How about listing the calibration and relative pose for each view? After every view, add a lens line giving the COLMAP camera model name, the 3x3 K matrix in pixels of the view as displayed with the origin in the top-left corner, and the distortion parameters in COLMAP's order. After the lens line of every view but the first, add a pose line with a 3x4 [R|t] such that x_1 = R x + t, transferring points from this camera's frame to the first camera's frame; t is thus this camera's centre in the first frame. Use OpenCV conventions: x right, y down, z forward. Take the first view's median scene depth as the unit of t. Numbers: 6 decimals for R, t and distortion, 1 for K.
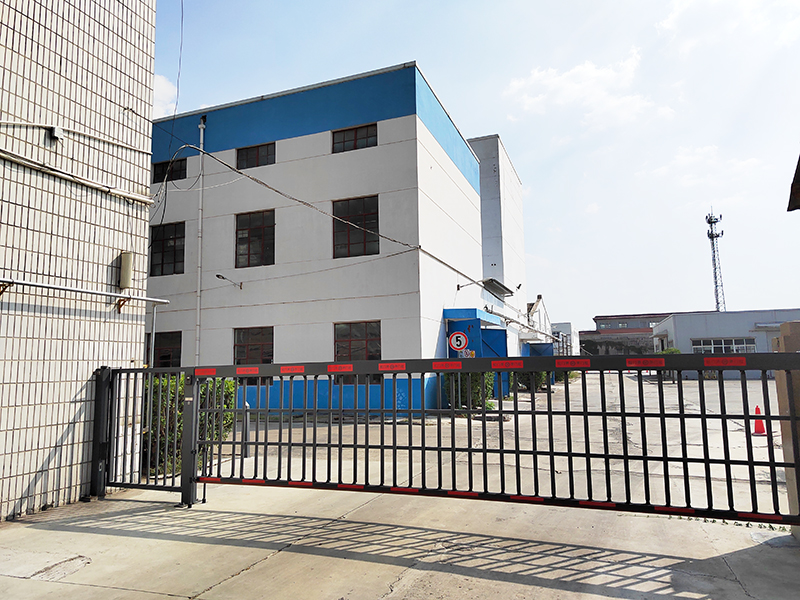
lens RADIAL K [[538.3, 0, 400.0], [0, 538.3, 300.0], [0, 0, 1]] dist [0.006556, -0.000360]
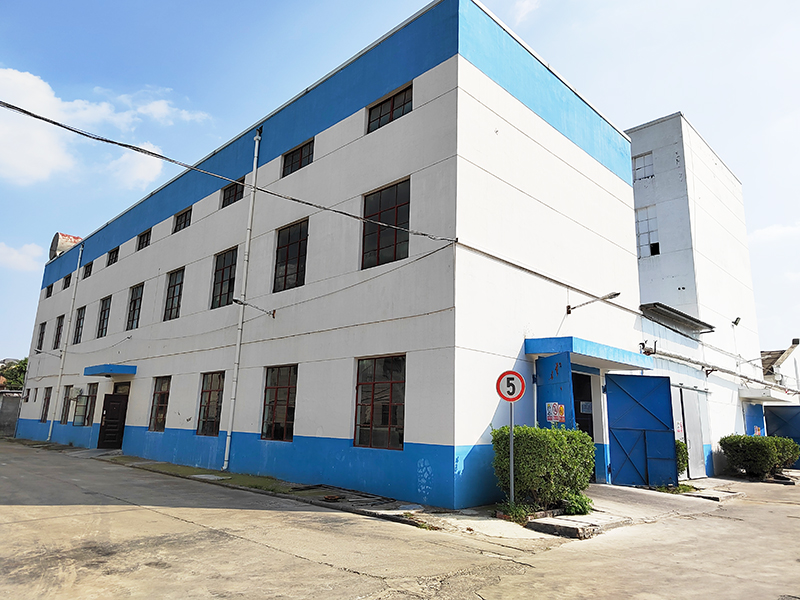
lens RADIAL K [[541.9, 0, 400.0], [0, 541.9, 300.0], [0, 0, 1]] dist [-0.001891, -0.000023]
pose [[0.909482, -0.044302, -0.413376, 0.220214], [0.000791, 0.994489, -0.104840, 0.038946], [0.415742, 0.095023, 0.904505, 0.344634]]
